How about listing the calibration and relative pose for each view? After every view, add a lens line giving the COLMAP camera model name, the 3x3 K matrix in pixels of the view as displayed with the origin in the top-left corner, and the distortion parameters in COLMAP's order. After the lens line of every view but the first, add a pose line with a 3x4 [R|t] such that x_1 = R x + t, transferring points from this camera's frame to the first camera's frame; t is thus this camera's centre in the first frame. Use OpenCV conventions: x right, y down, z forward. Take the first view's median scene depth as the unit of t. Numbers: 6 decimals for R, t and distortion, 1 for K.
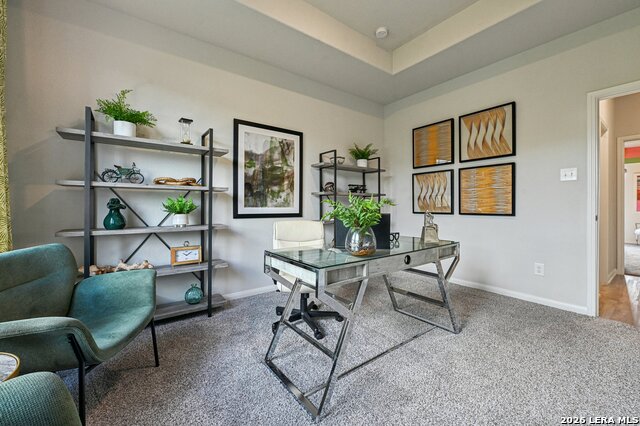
lens RADIAL K [[256.3, 0, 317.6], [0, 256.3, 209.1], [0, 0, 1]] dist [-0.005405, 0.000691]
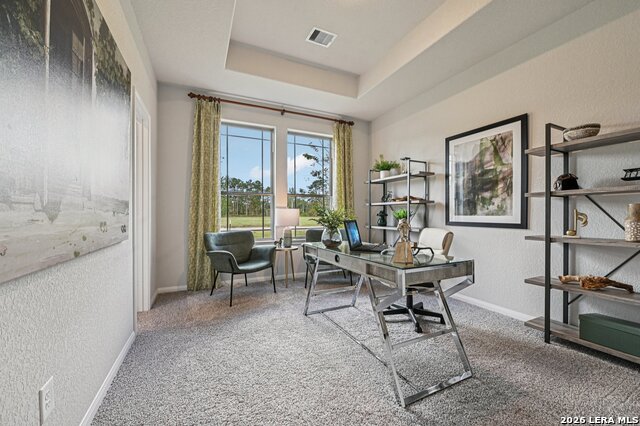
lens RADIAL K [[256.3, 0, 318.5], [0, 256.3, 214.2], [0, 0, 1]] dist [-0.005405, 0.000691]
pose [[-0.188652, 0.000246, -0.982044, 0.819188], [-0.002967, 0.999995, 0.000820, -0.011100], [0.982039, 0.003069, -0.188651, 0.592742]]
